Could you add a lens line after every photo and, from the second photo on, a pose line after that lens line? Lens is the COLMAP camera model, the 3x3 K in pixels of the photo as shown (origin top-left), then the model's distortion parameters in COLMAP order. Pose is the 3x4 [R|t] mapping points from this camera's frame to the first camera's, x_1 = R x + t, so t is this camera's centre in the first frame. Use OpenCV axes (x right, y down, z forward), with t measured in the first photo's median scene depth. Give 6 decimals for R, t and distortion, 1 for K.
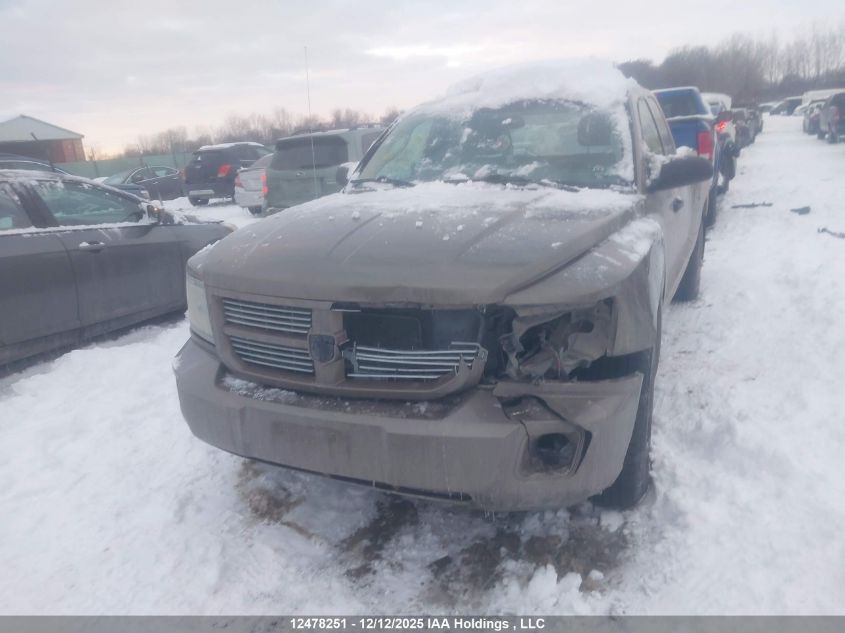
lens RADIAL K [[677.3, 0, 422.5], [0, 677.3, 316.5], [0, 0, 1]] dist [0.016875, -0.003877]
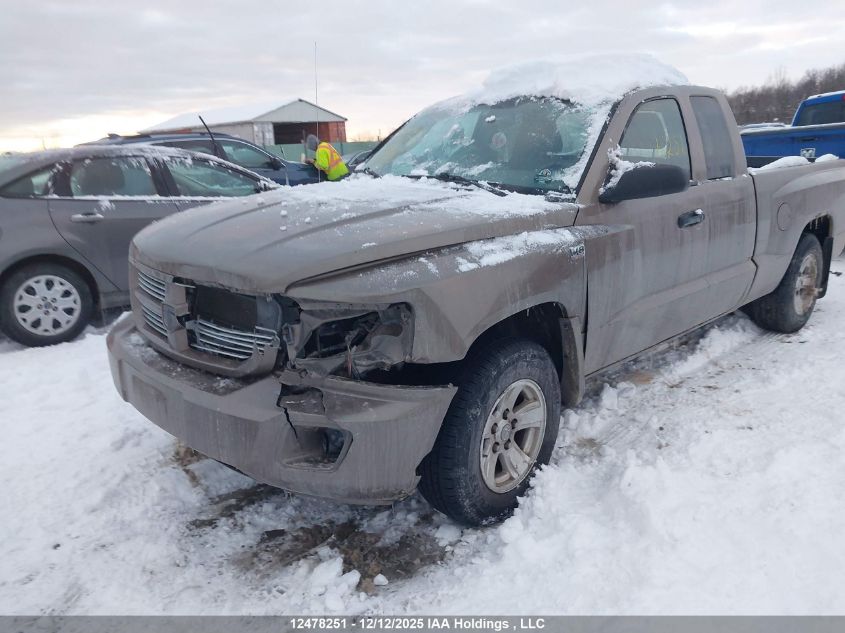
lens RADIAL K [[677.3, 0, 422.5], [0, 677.3, 316.5], [0, 0, 1]] dist [0.016875, -0.003877]
pose [[0.931295, 0.129546, -0.340452, 0.461362], [-0.124285, 0.991545, 0.037318, -0.035467], [0.342407, 0.007559, 0.939521, 0.063790]]
